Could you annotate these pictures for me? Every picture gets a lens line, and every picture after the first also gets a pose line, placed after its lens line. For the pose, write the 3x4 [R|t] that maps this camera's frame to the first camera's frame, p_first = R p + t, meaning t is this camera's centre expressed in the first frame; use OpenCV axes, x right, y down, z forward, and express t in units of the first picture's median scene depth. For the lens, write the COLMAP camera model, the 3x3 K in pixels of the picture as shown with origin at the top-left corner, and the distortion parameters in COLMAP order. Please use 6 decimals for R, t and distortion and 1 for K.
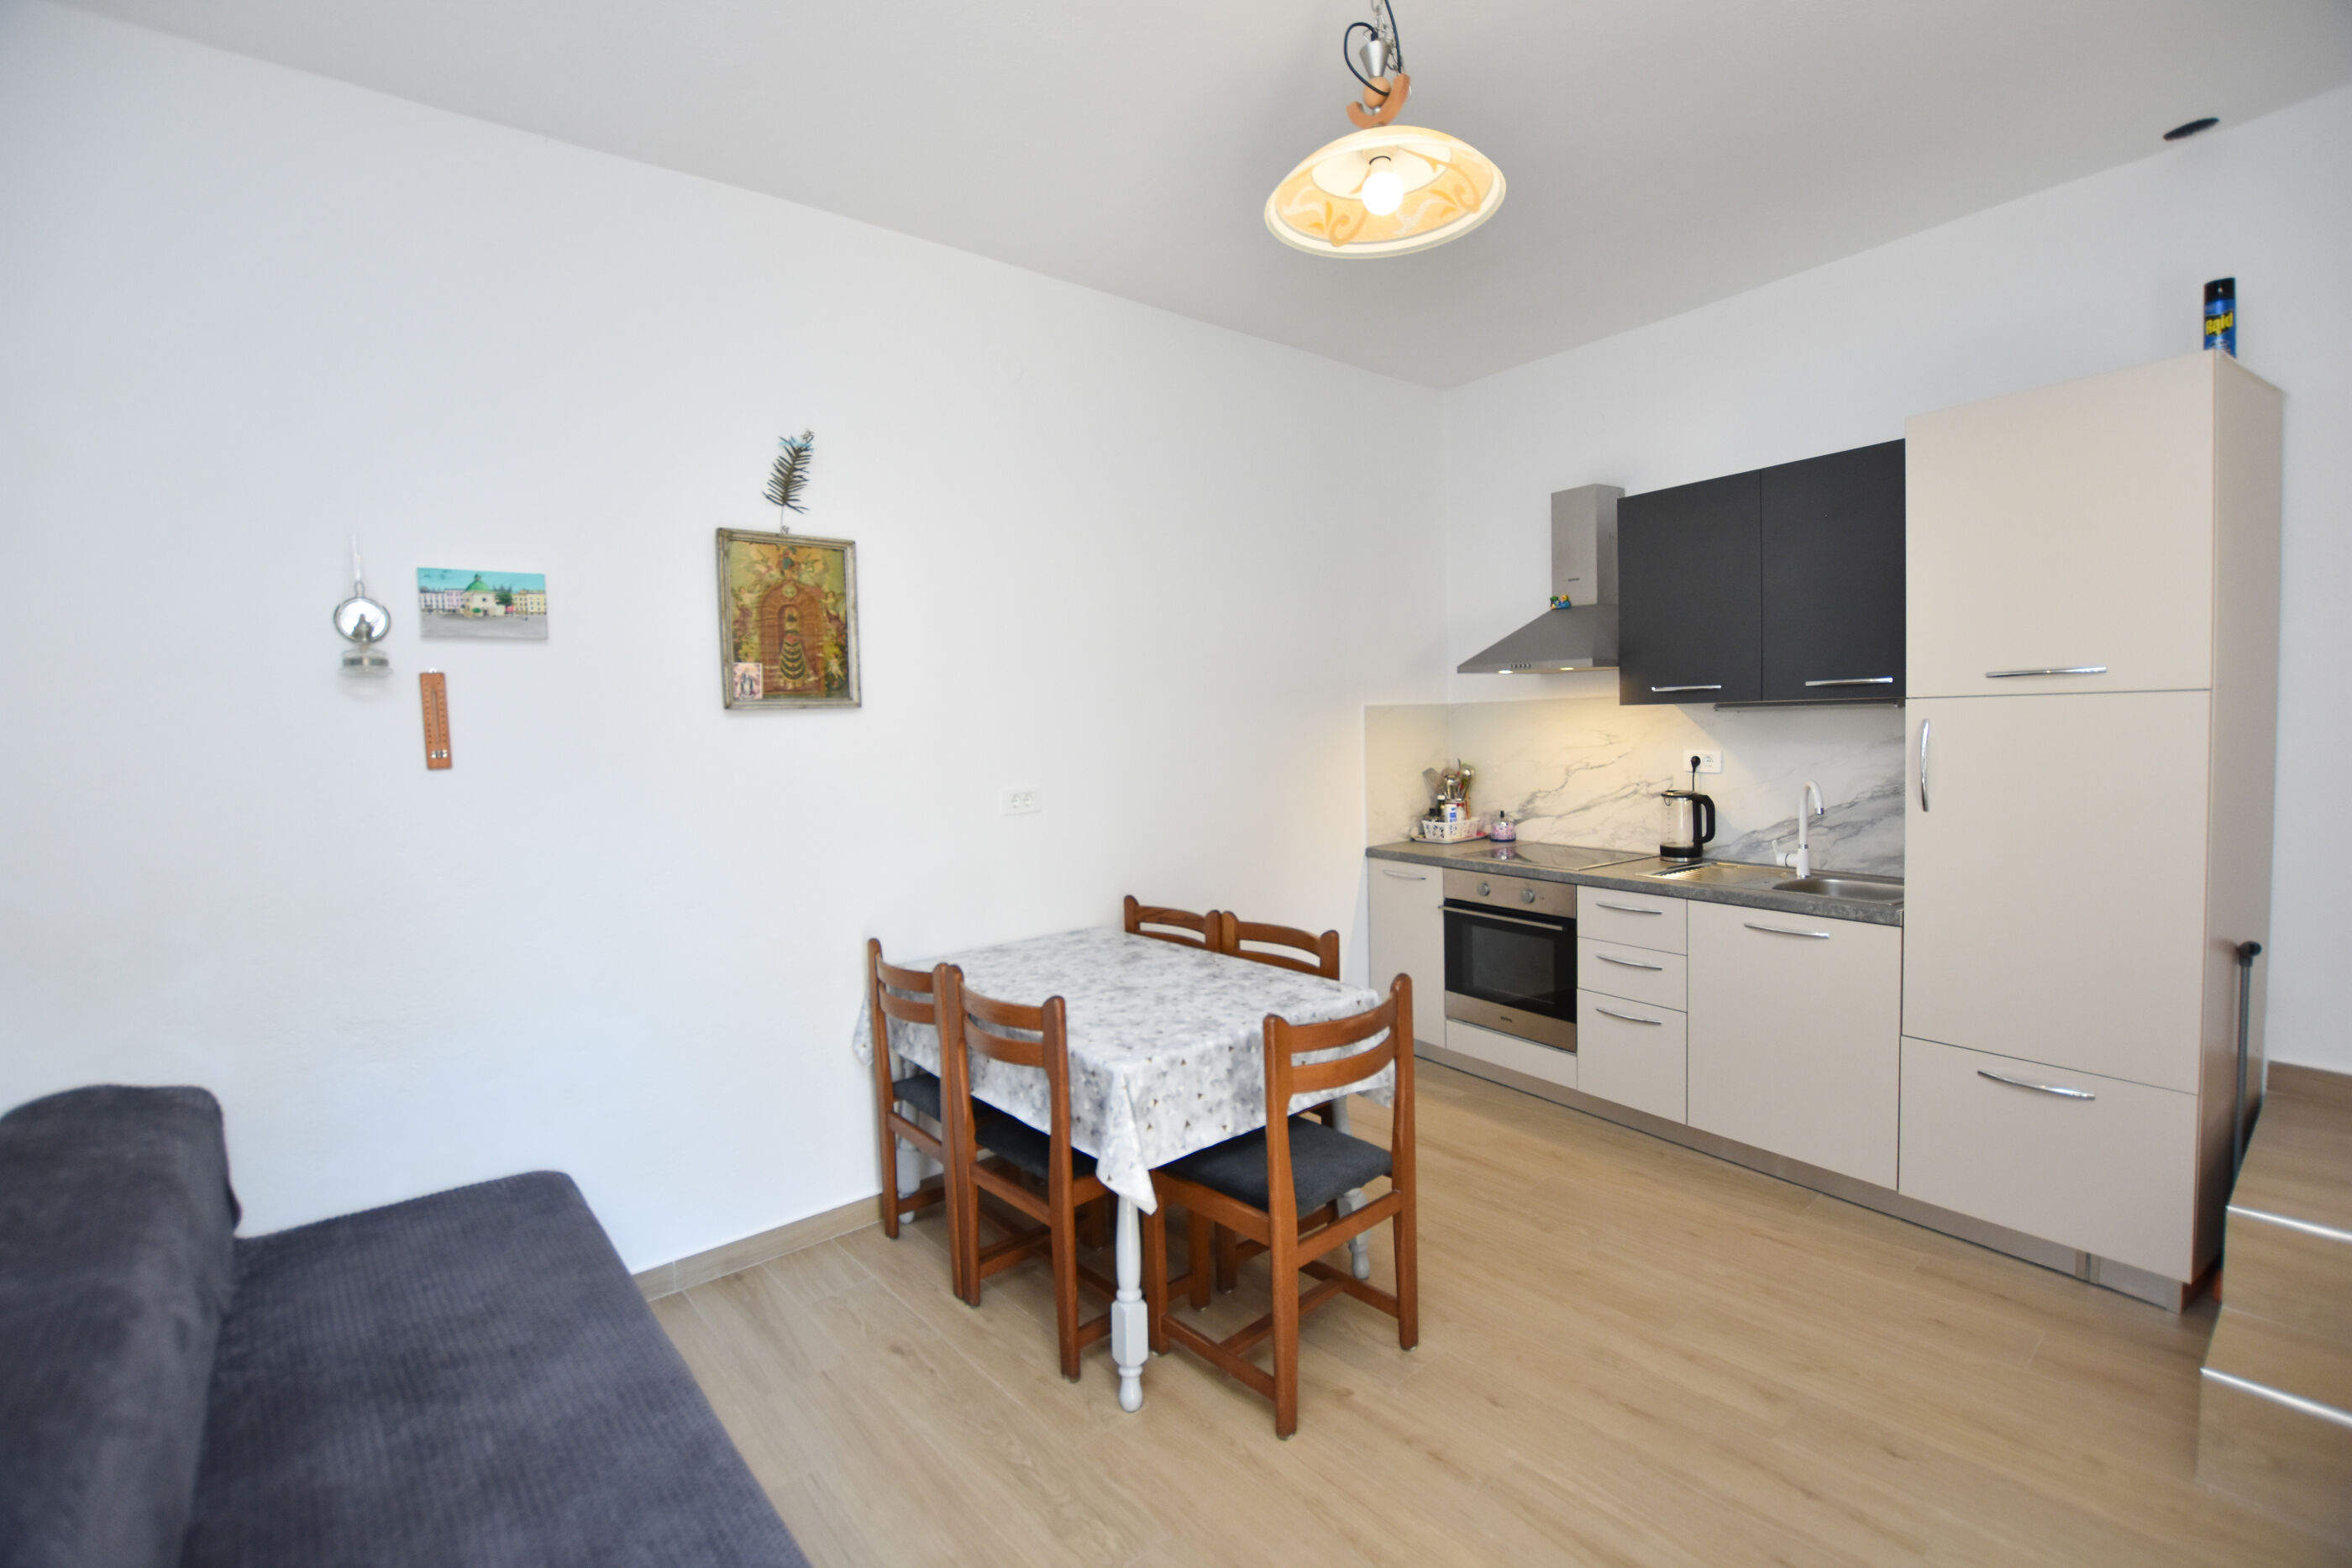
lens RADIAL K [[1052.6, 0, 1176.0], [0, 1052.6, 784.0], [0, 0, 1]] dist [-0.022756, 0.000889]
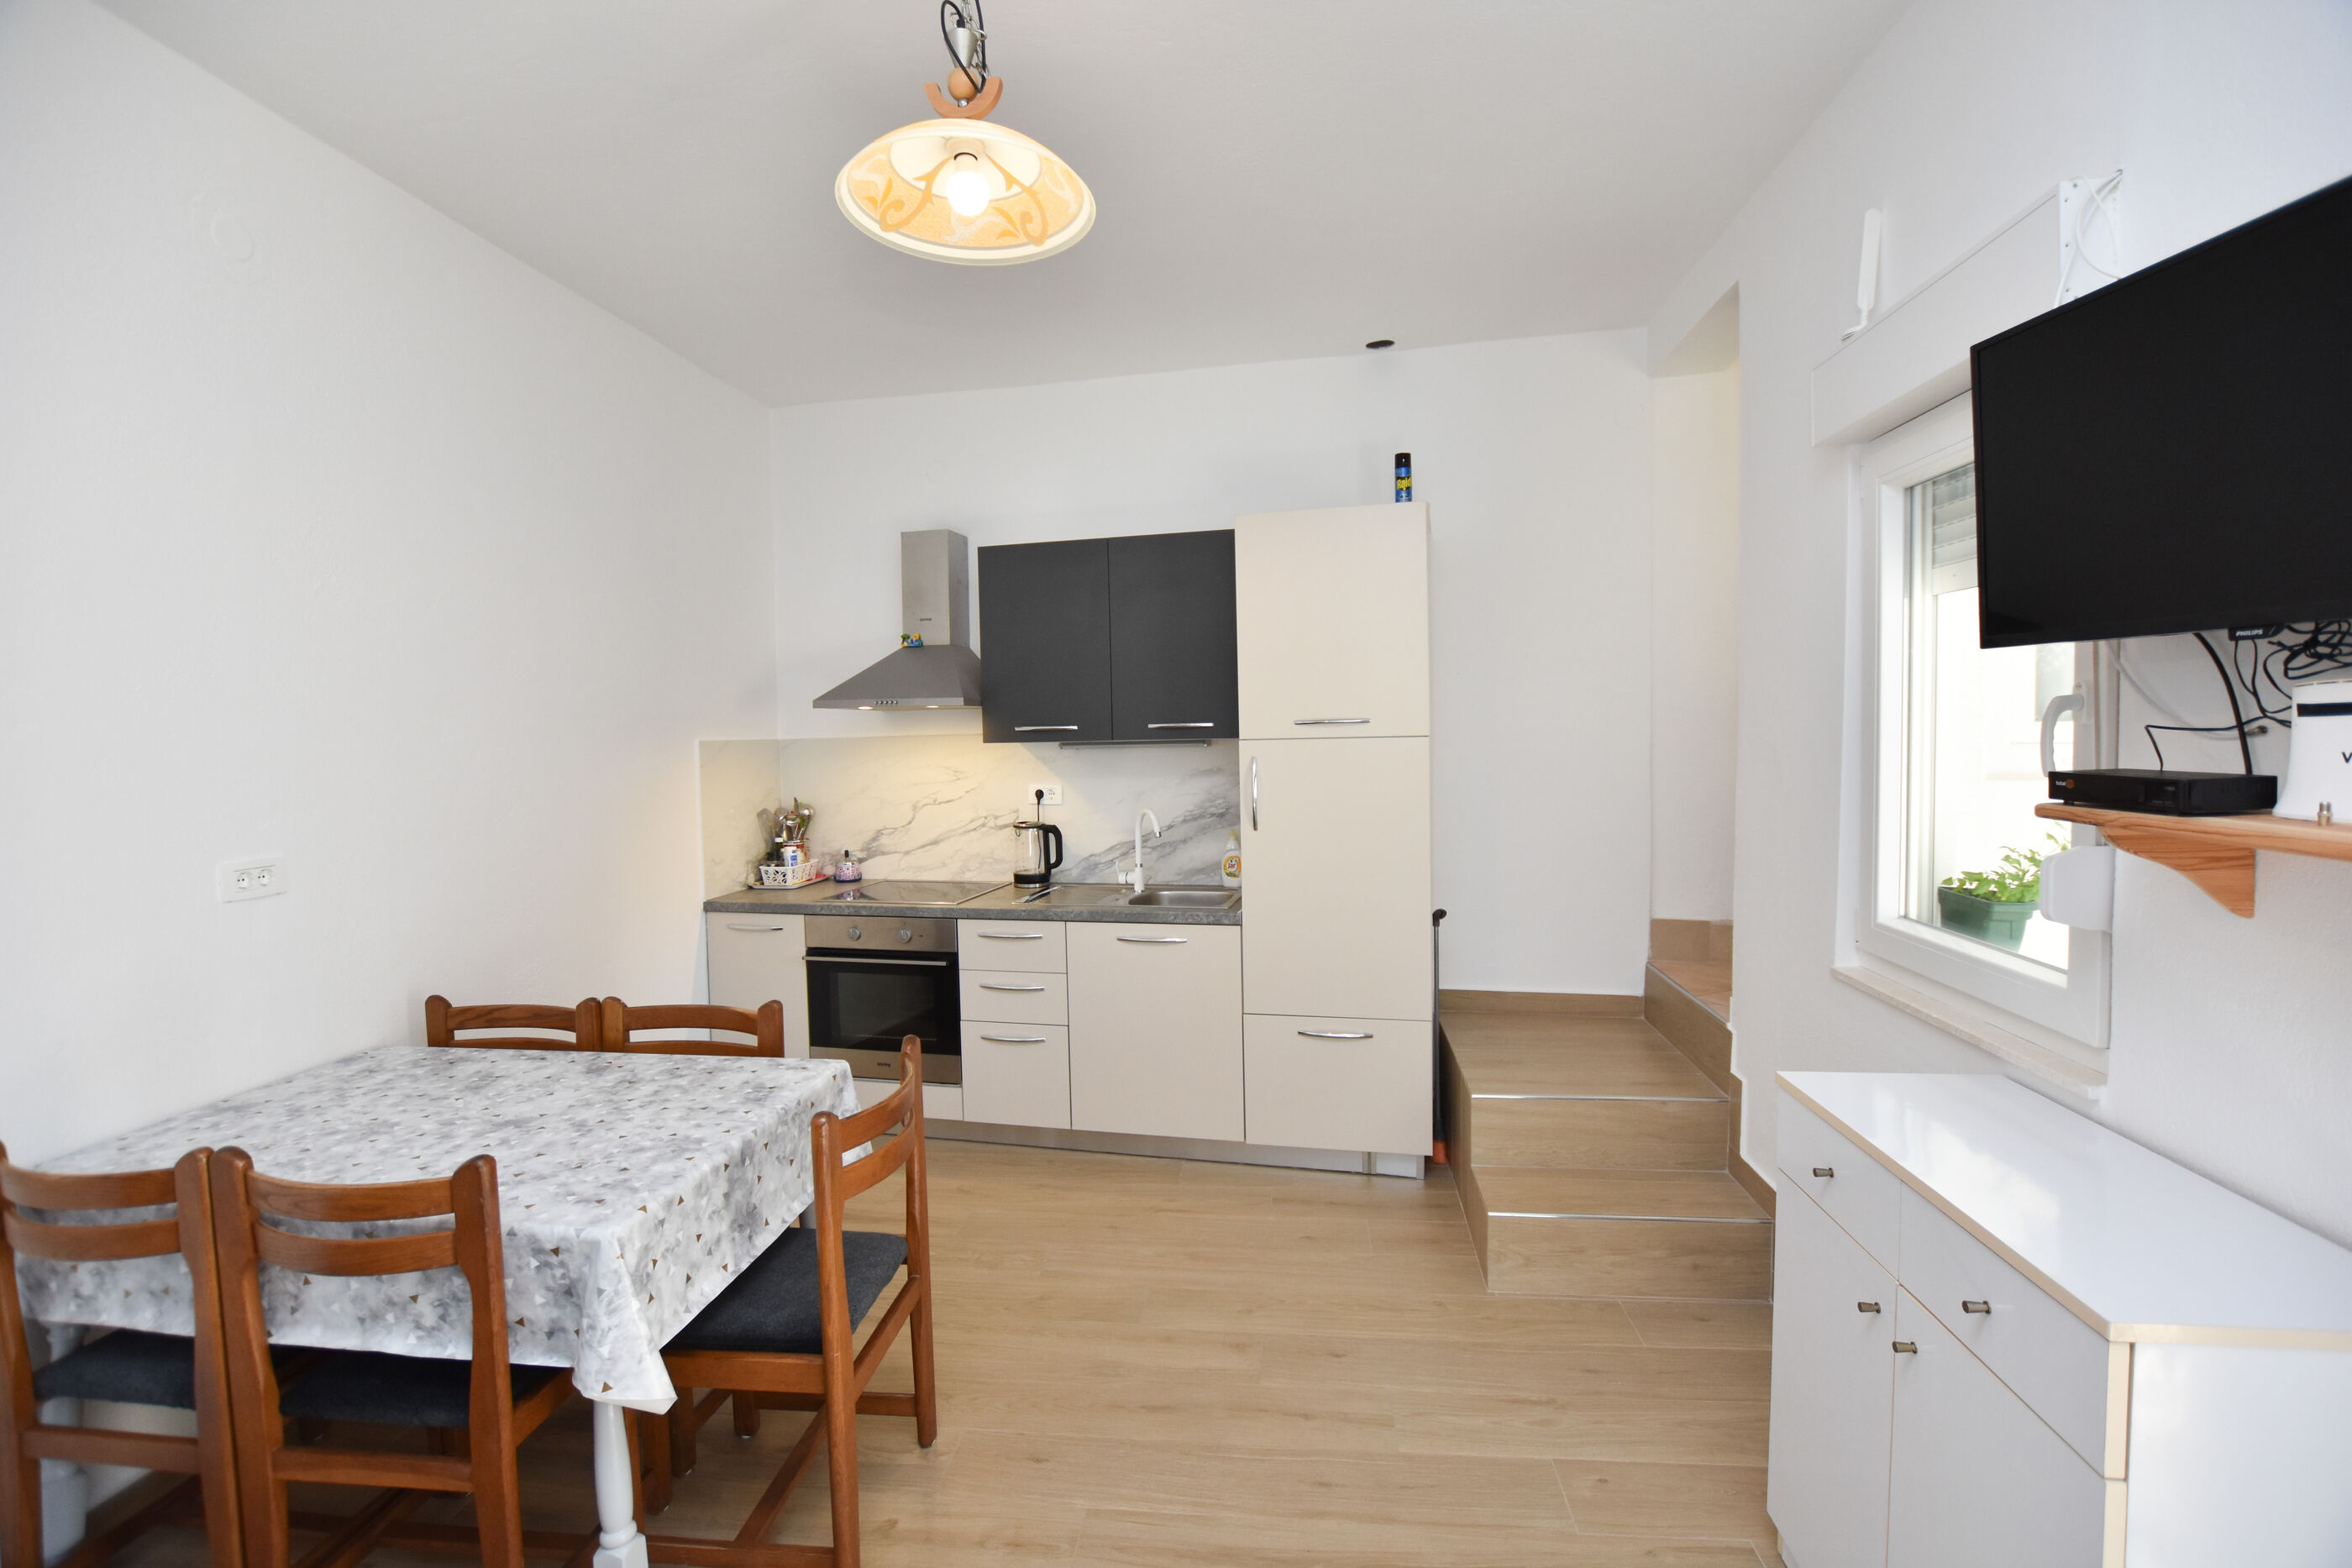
lens RADIAL K [[1040.0, 0, 1176.0], [0, 1040.0, 784.0], [0, 0, 1]] dist [-0.020749, 0.000302]
pose [[0.731440, -0.017857, 0.681672, -0.194226], [0.039373, 0.999095, -0.016075, -0.013325], [-0.680768, 0.038598, 0.731481, 0.145899]]
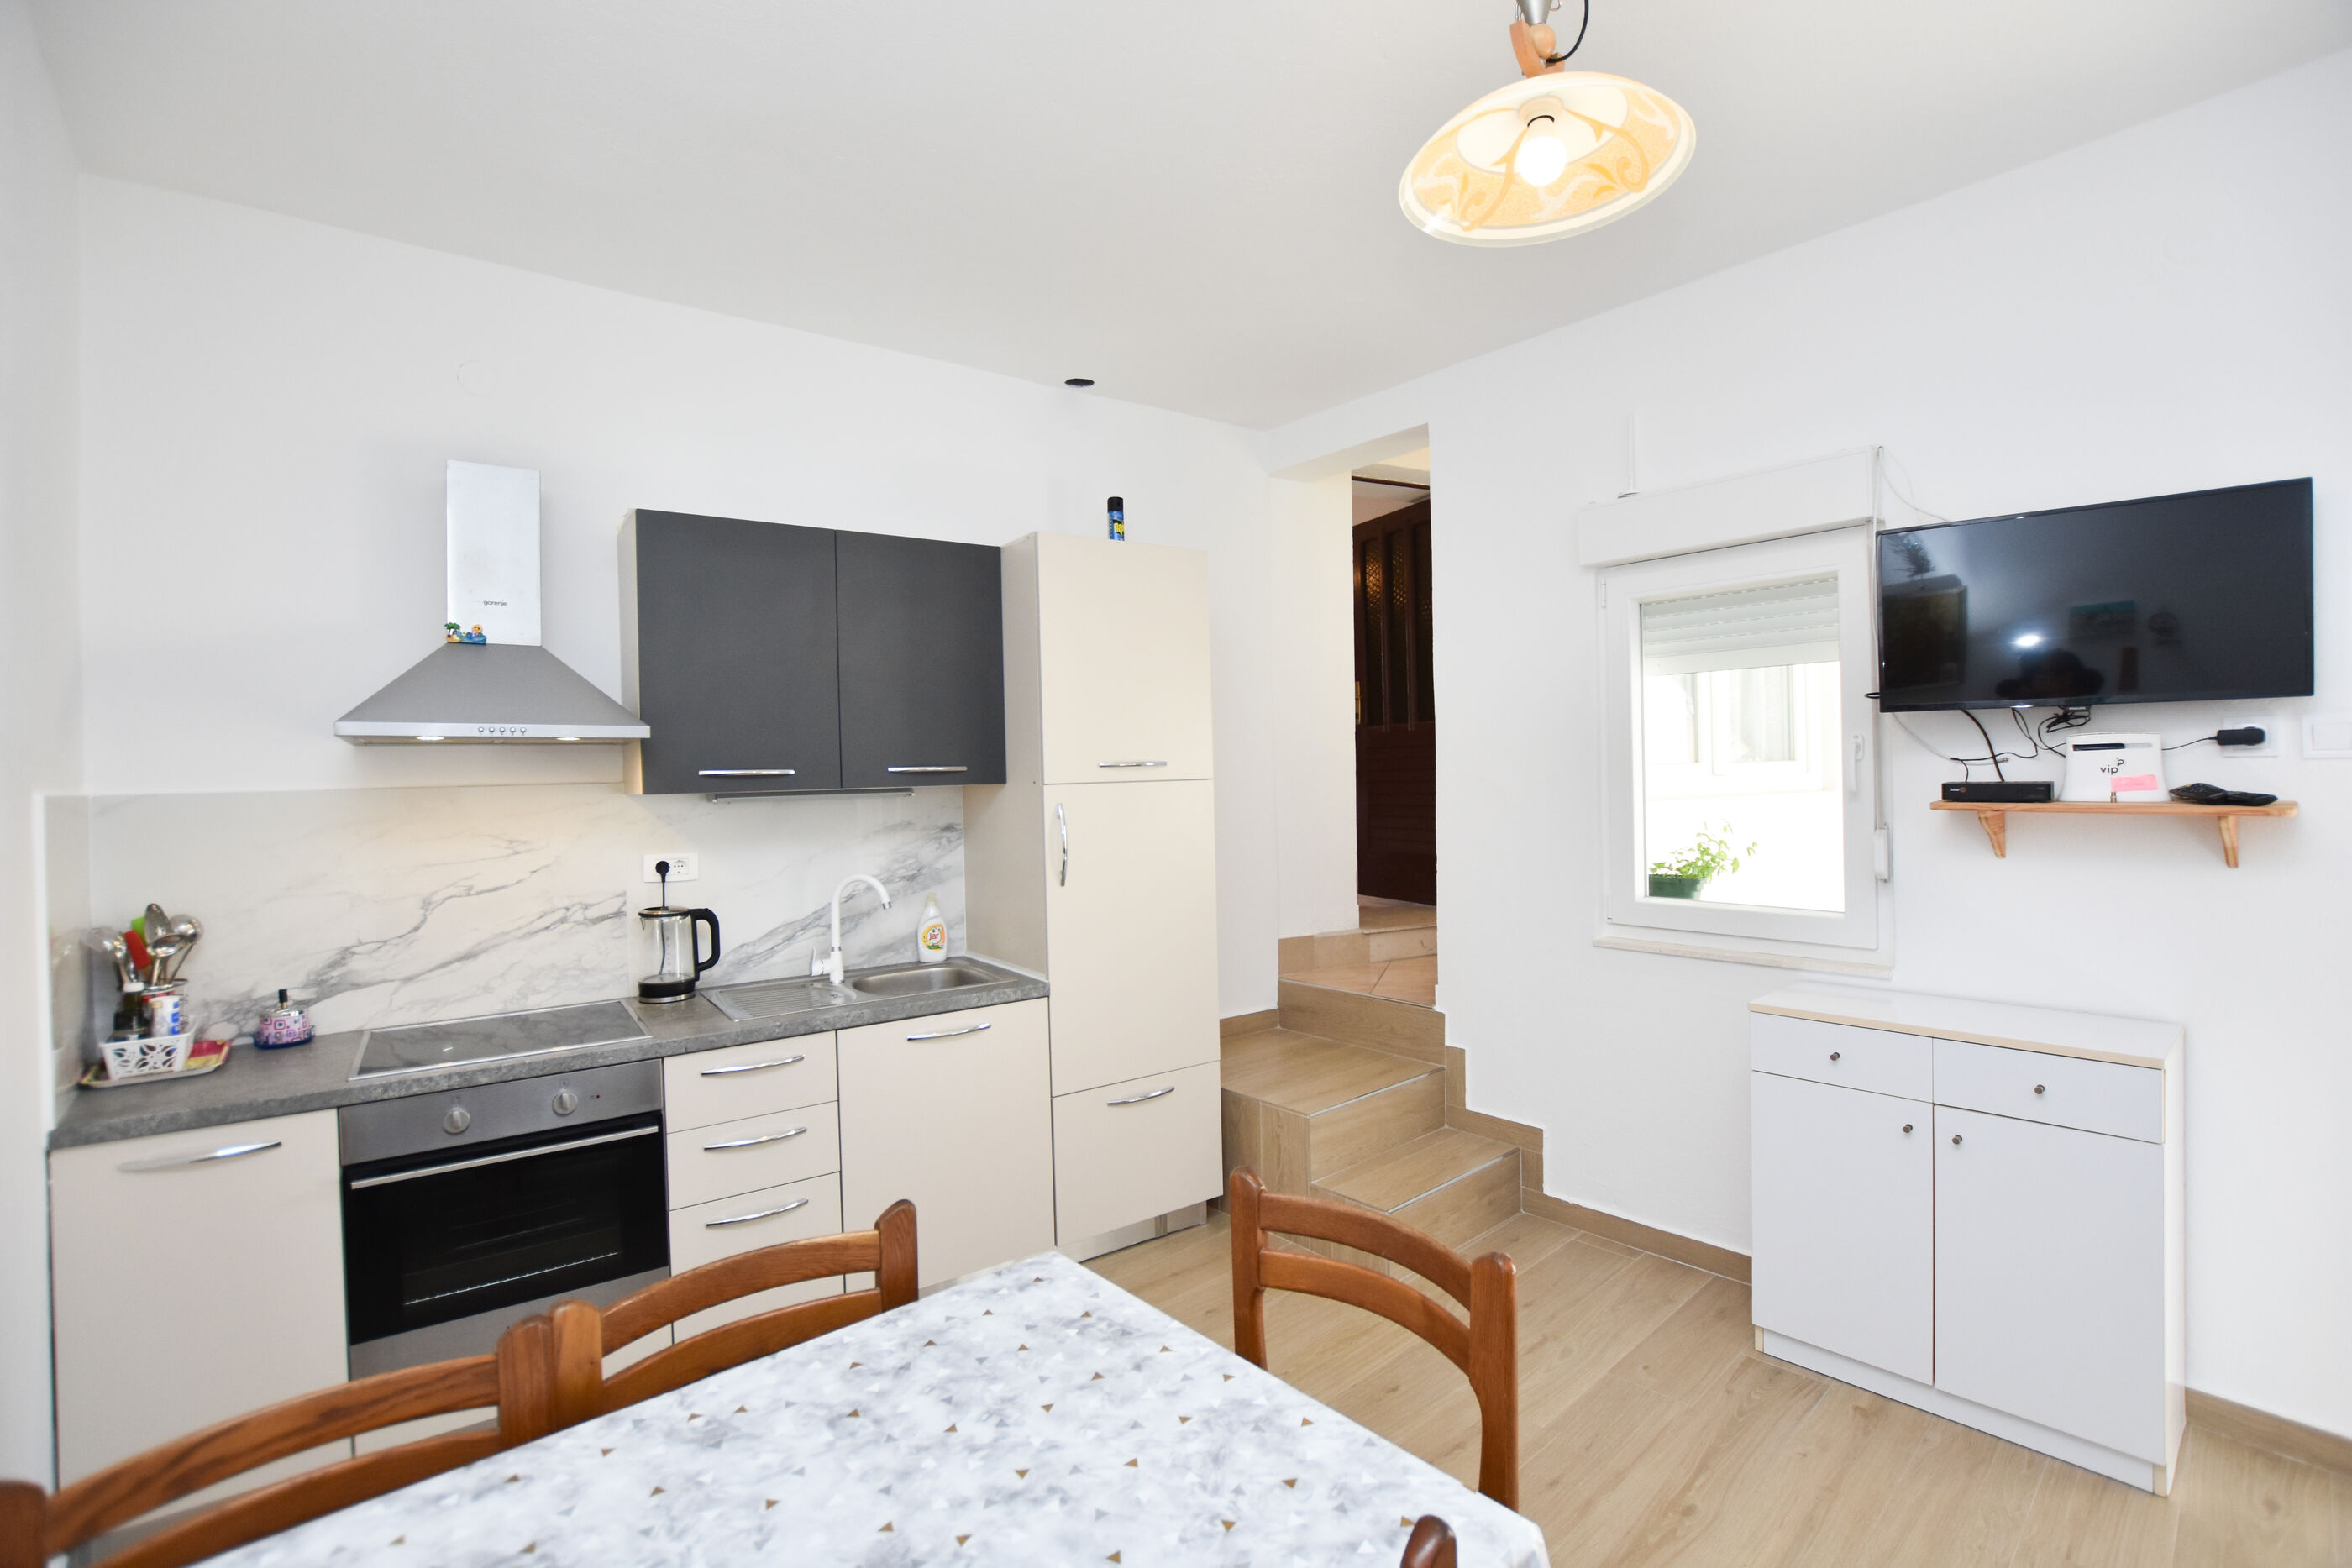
lens RADIAL K [[1052.6, 0, 1176.0], [0, 1052.6, 784.0], [0, 0, 1]] dist [-0.022756, 0.000889]
pose [[-0.031701, 0.022033, 0.999255, -0.398508], [0.086757, 0.996044, -0.019210, -0.049404], [-0.995725, 0.086083, -0.033487, 0.888526]]
